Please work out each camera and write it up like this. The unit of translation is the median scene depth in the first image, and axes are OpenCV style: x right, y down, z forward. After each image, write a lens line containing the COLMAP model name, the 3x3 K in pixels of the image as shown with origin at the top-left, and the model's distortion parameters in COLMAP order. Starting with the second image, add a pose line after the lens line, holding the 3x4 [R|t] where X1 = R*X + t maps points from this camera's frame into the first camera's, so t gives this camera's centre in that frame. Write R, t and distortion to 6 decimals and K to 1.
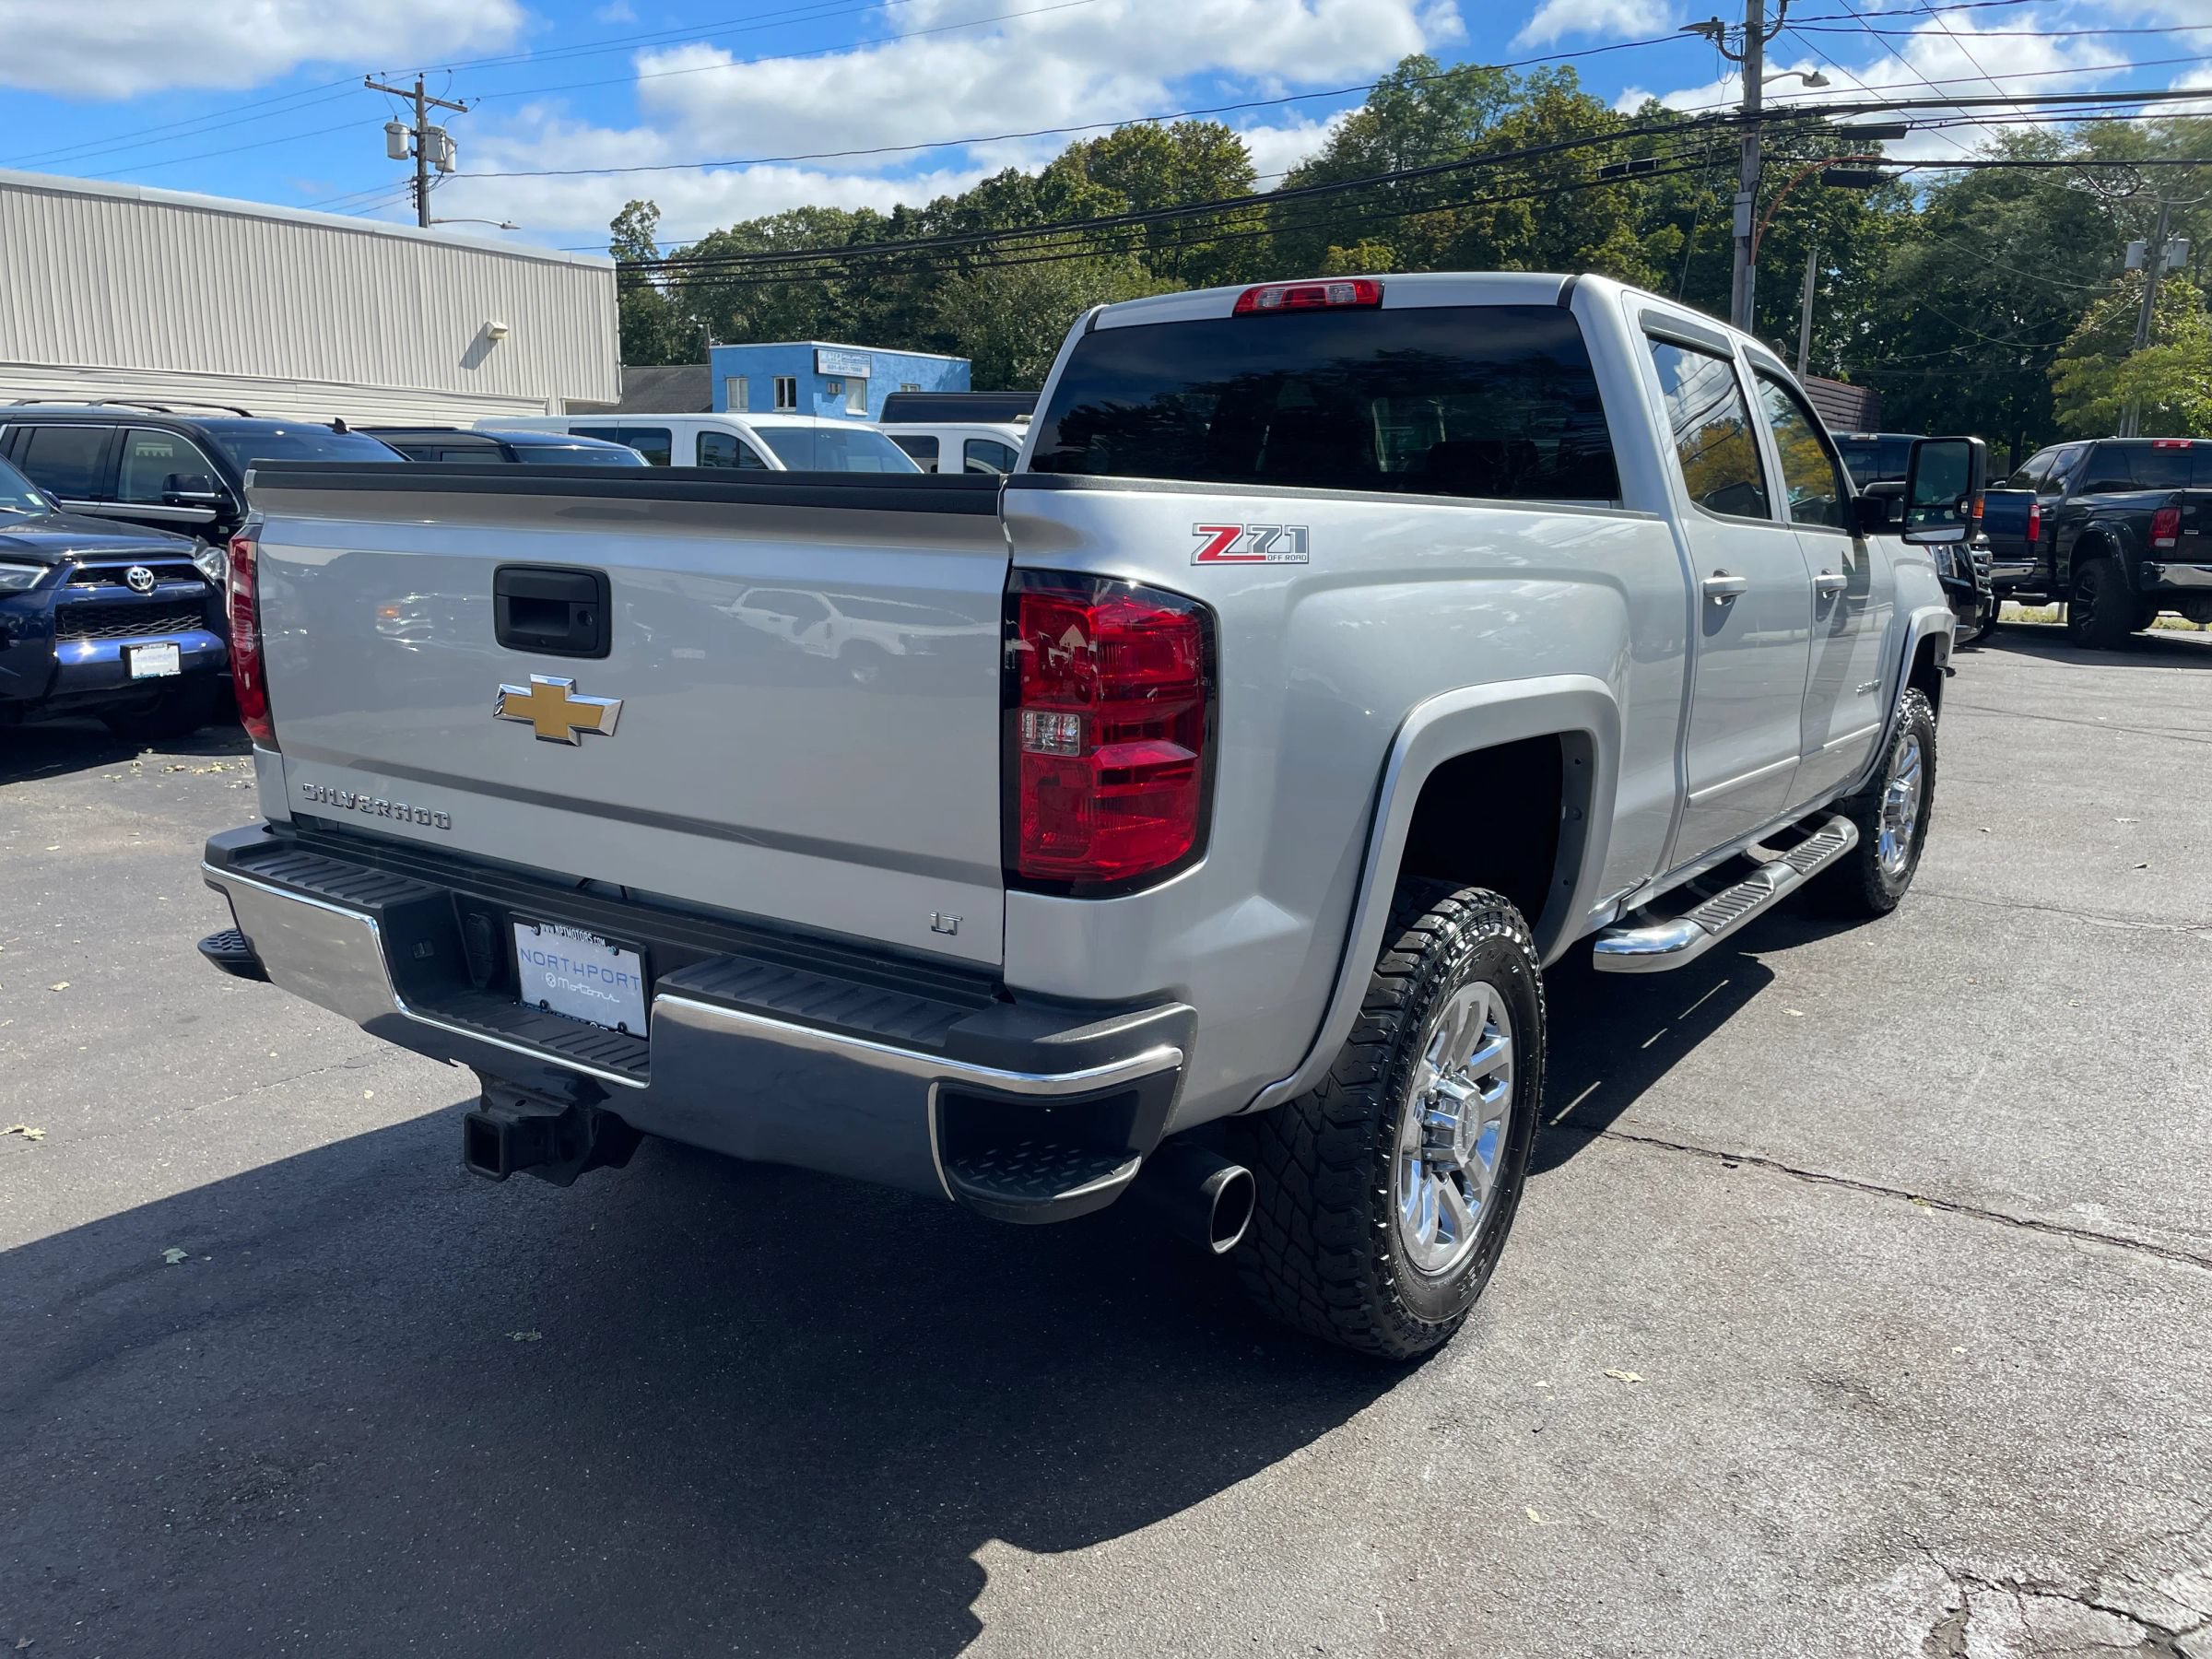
lens RADIAL K [[1662.4, 0, 1089.4], [0, 1662.4, 847.9], [0, 0, 1]] dist [0.077619, -0.091492]
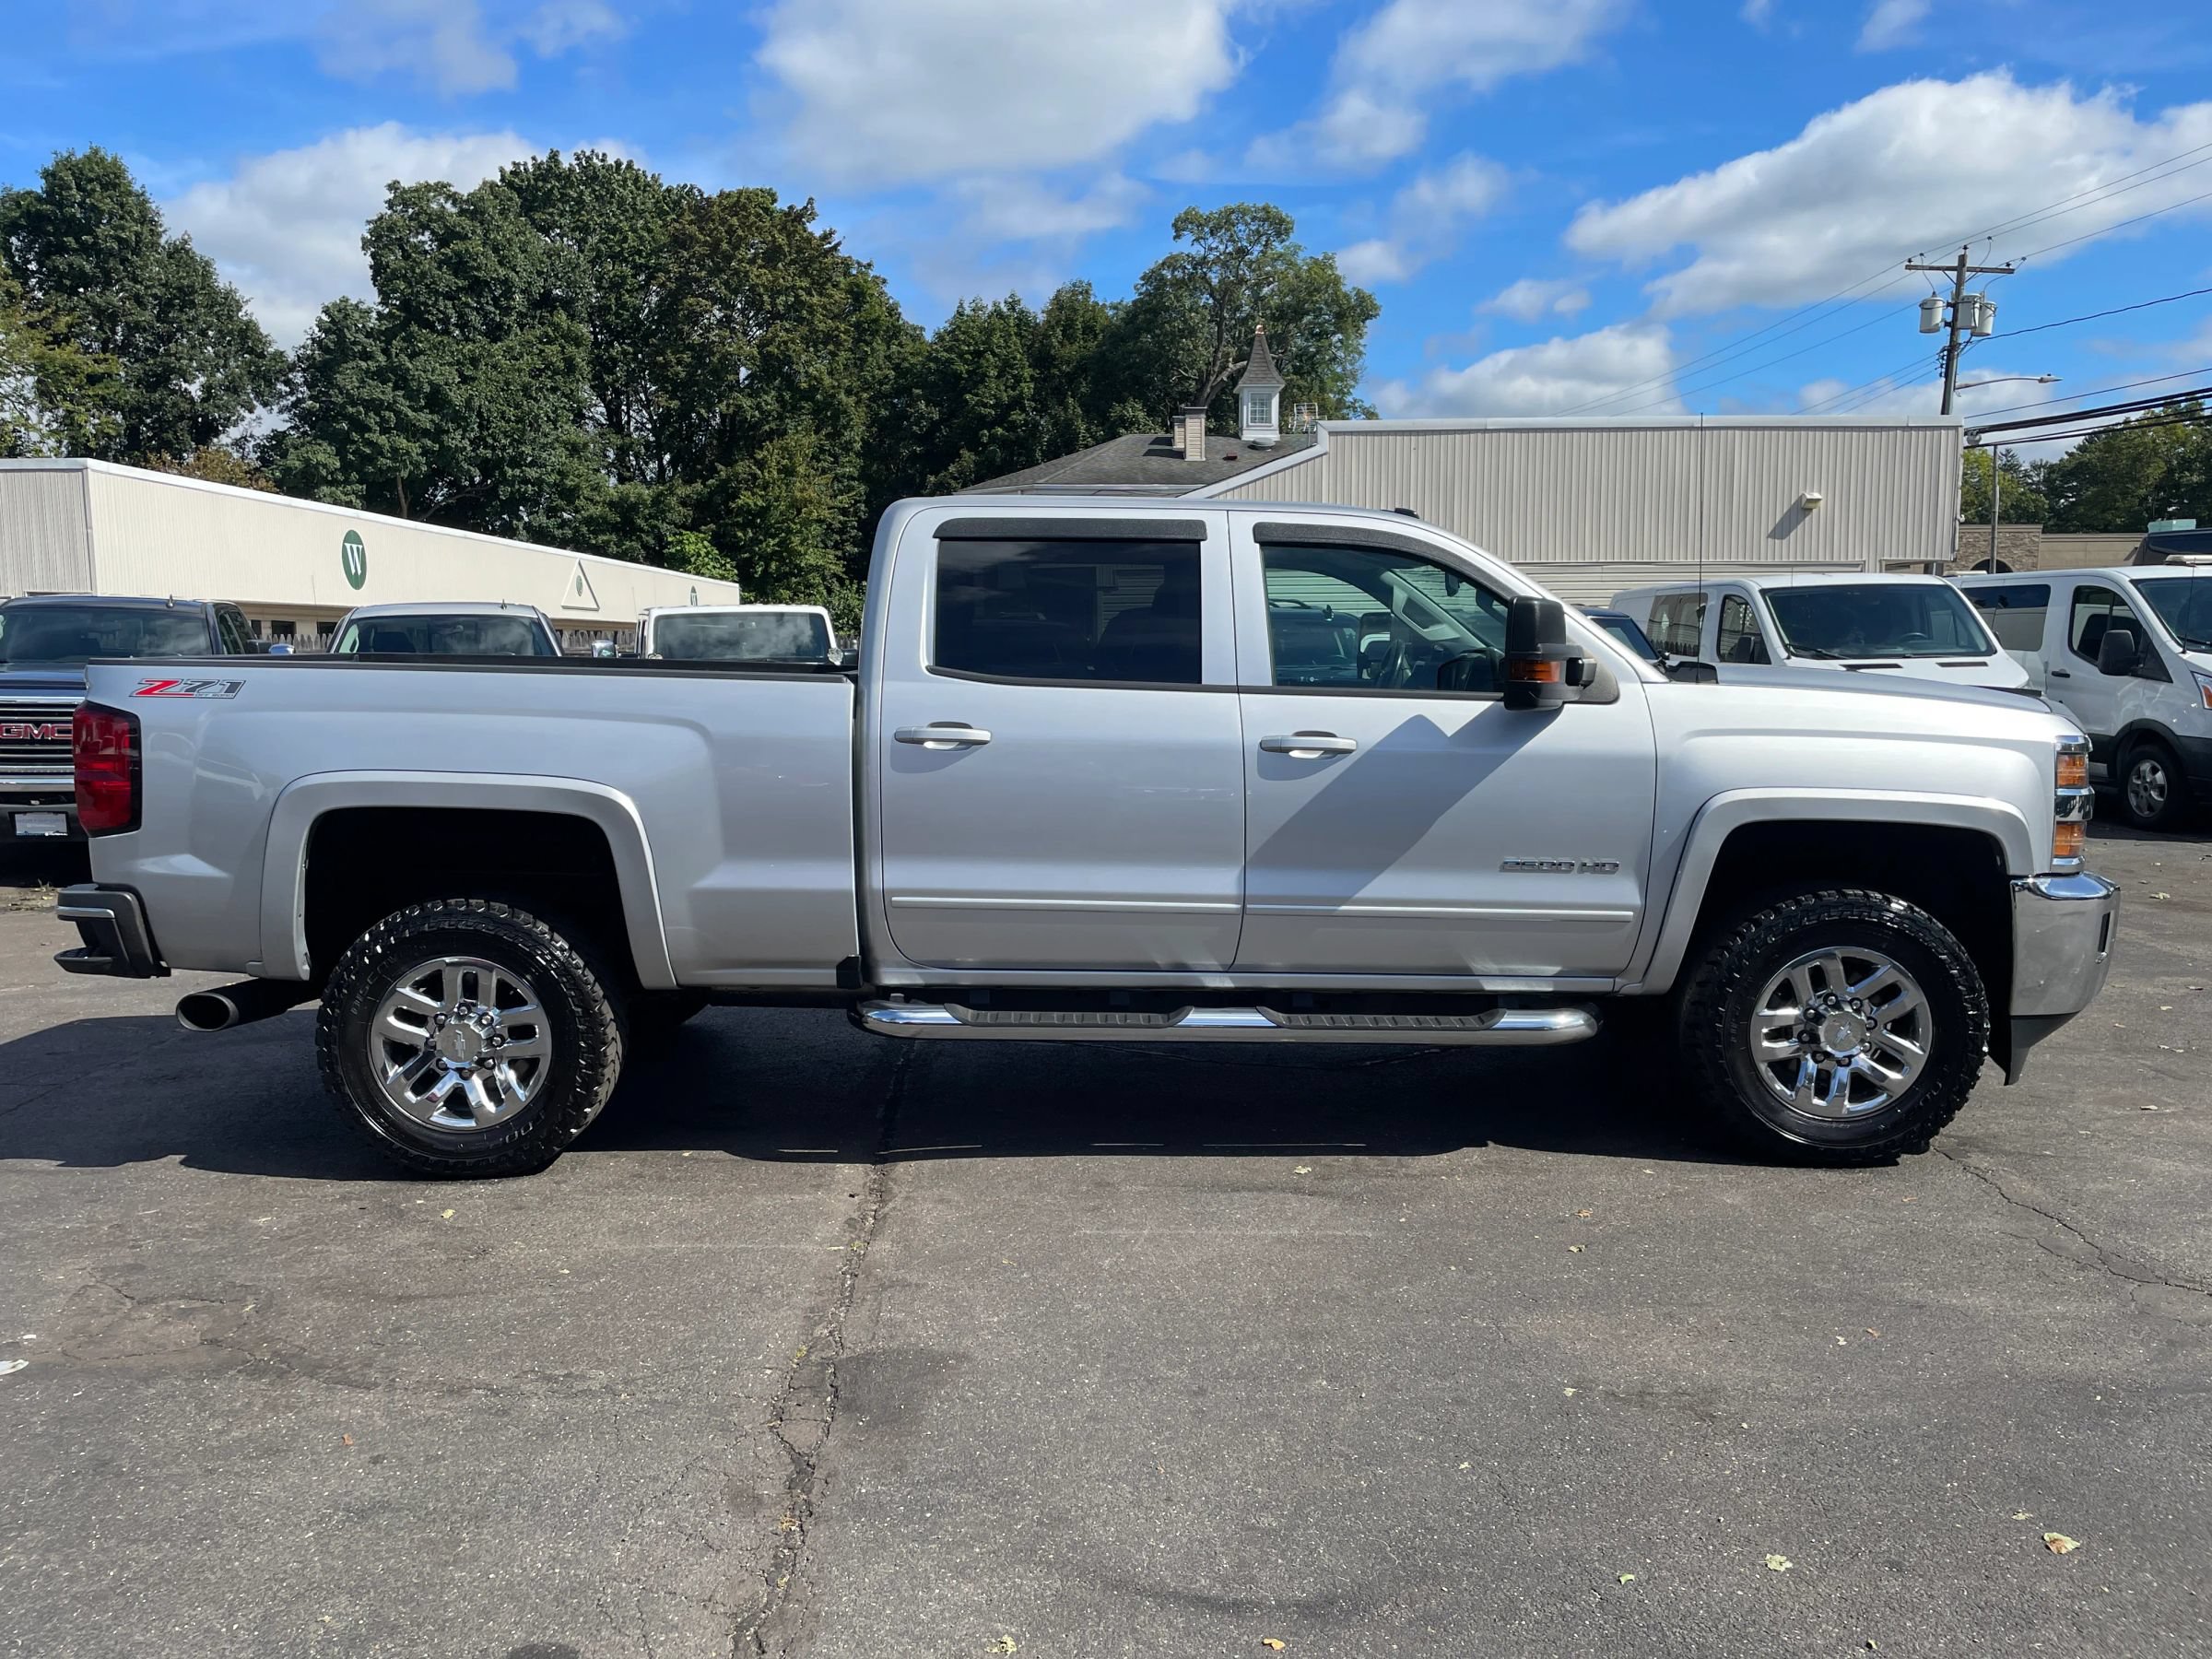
lens RADIAL K [[1687.4, 0, 1104.3], [0, 1687.4, 815.3], [0, 0, 1]] dist [0.082688, -0.112618]
pose [[0.596015, 0.064829, -0.800352, 0.242248], [-0.155461, 0.987193, -0.035806, -0.011620], [0.787781, 0.145764, 0.598460, 0.058708]]
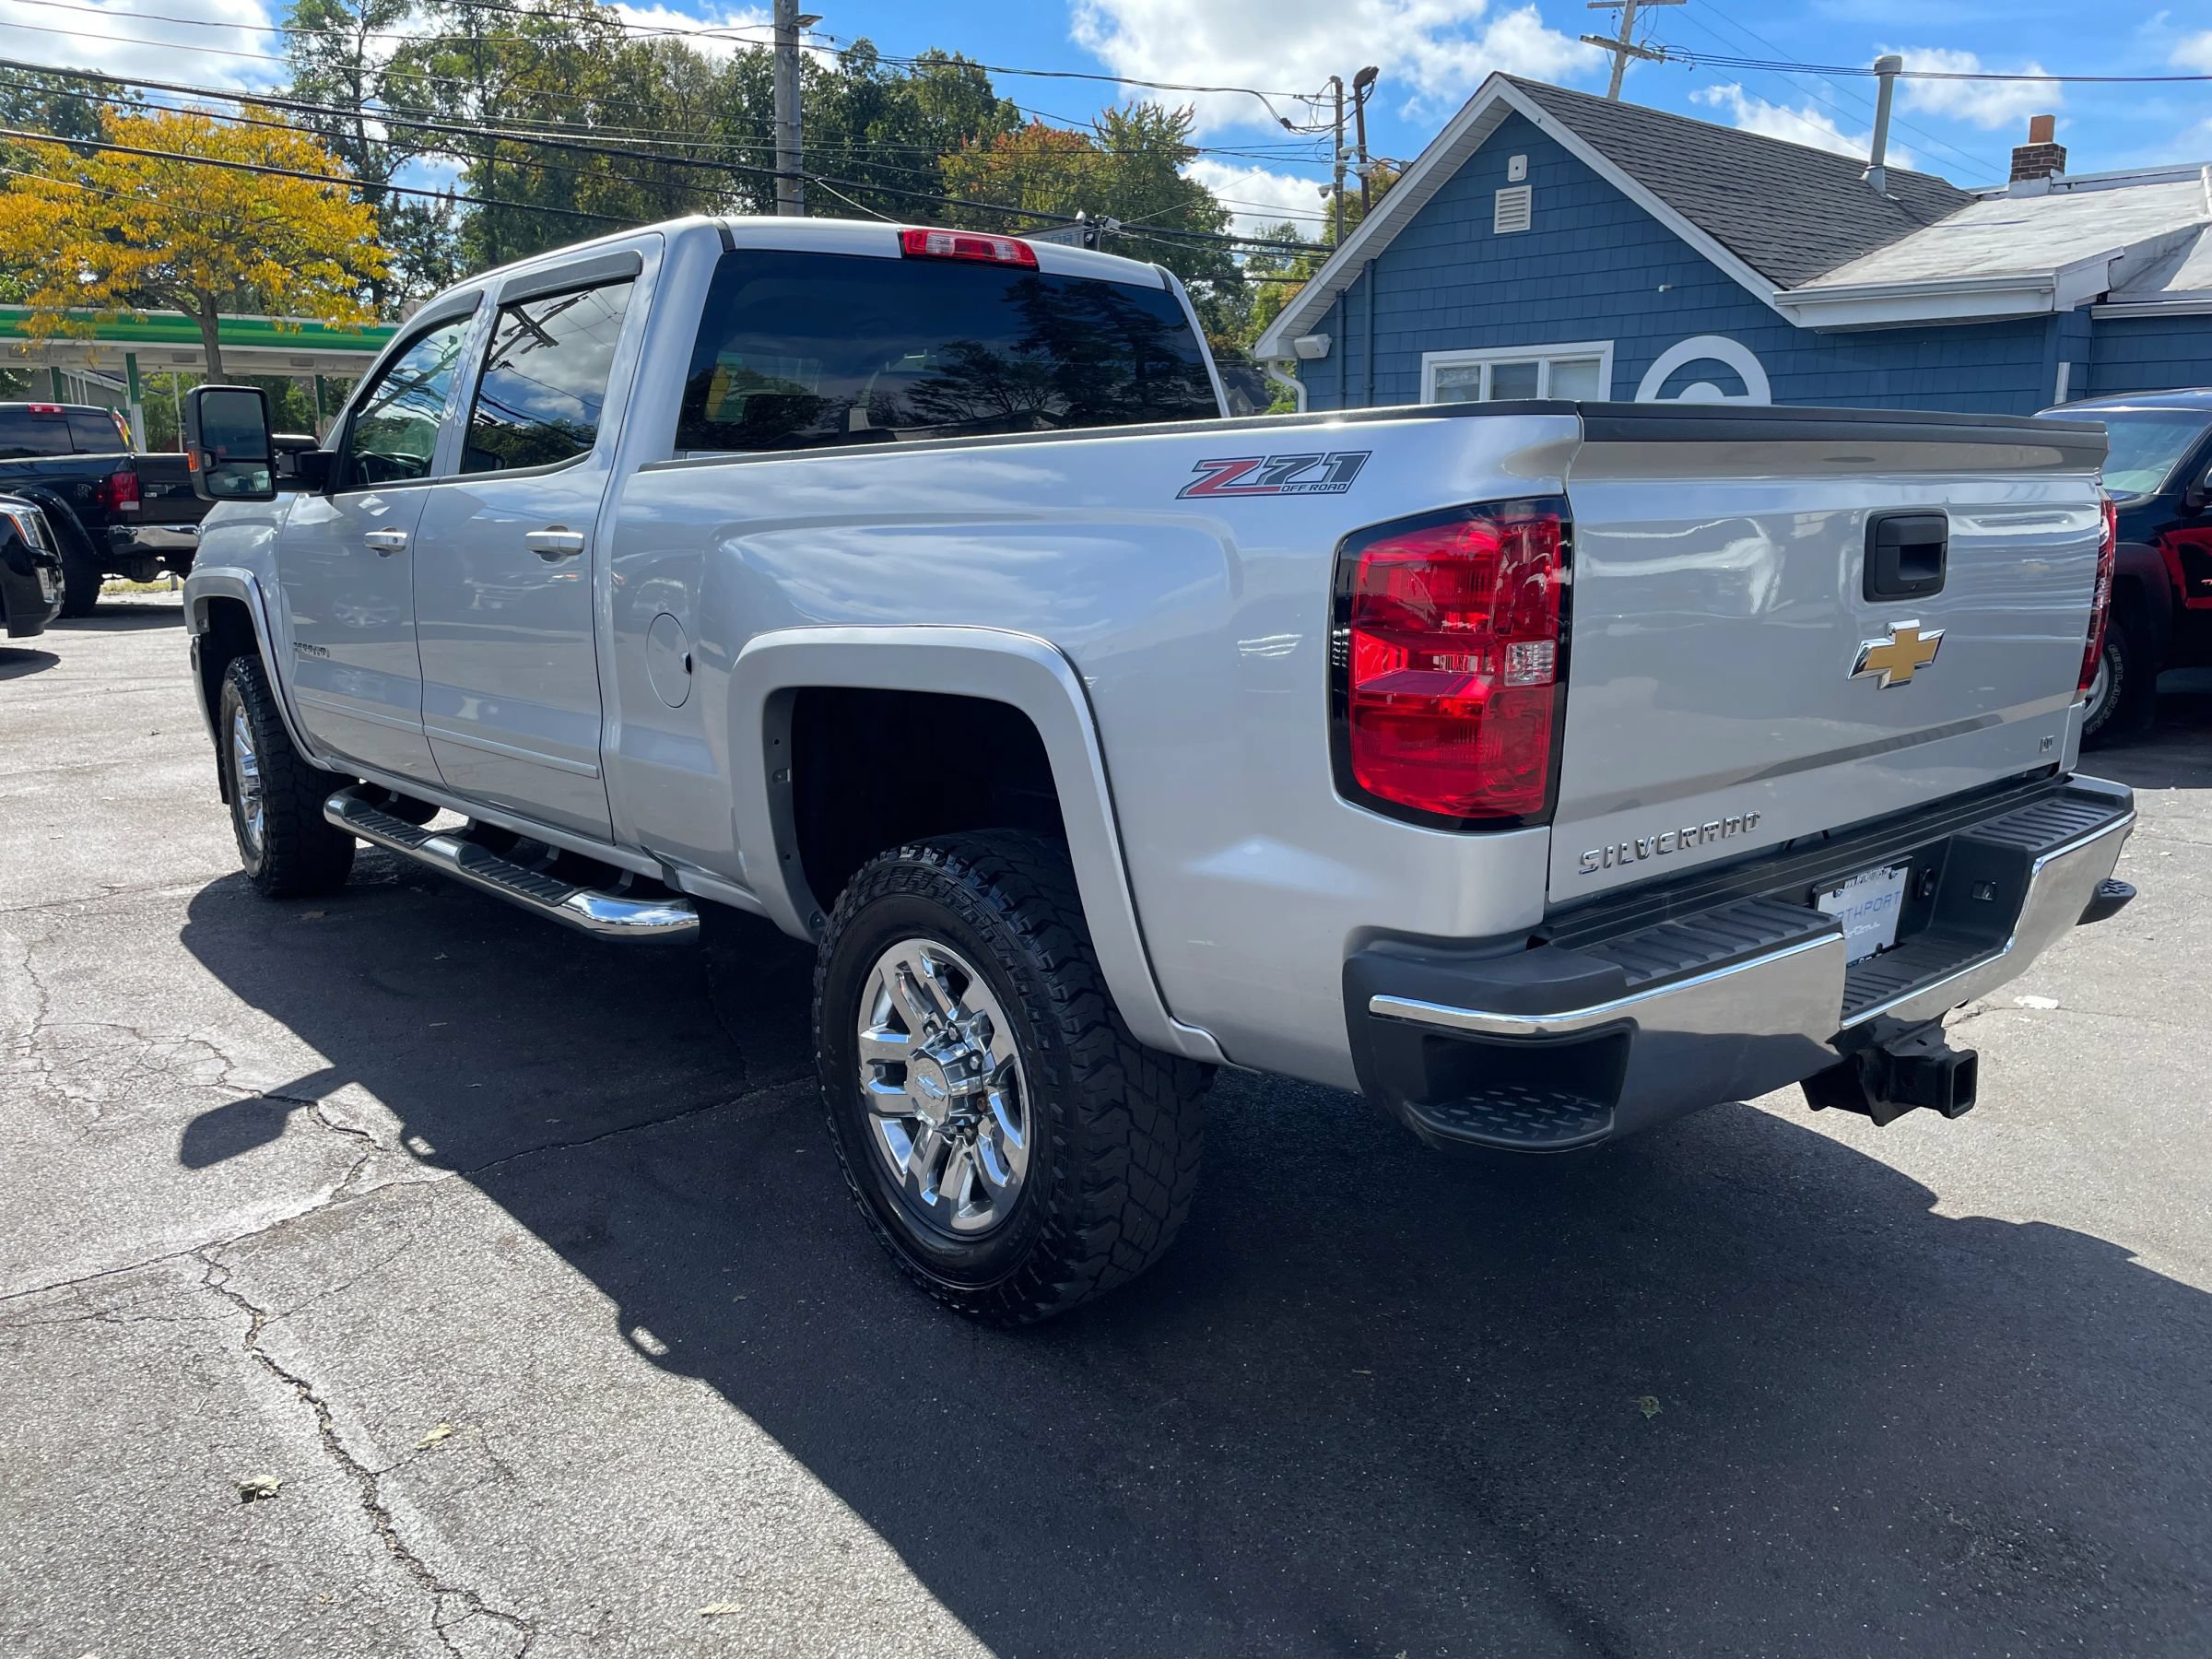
lens RADIAL K [[1687.4, 0, 1104.3], [0, 1687.4, 815.3], [0, 0, 1]] dist [0.082688, -0.112618]
pose [[0.242814, -0.207278, 0.947669, -0.152011], [0.210625, 0.964865, 0.157073, -0.026644], [-0.946931, 0.161464, 0.277941, 0.125050]]
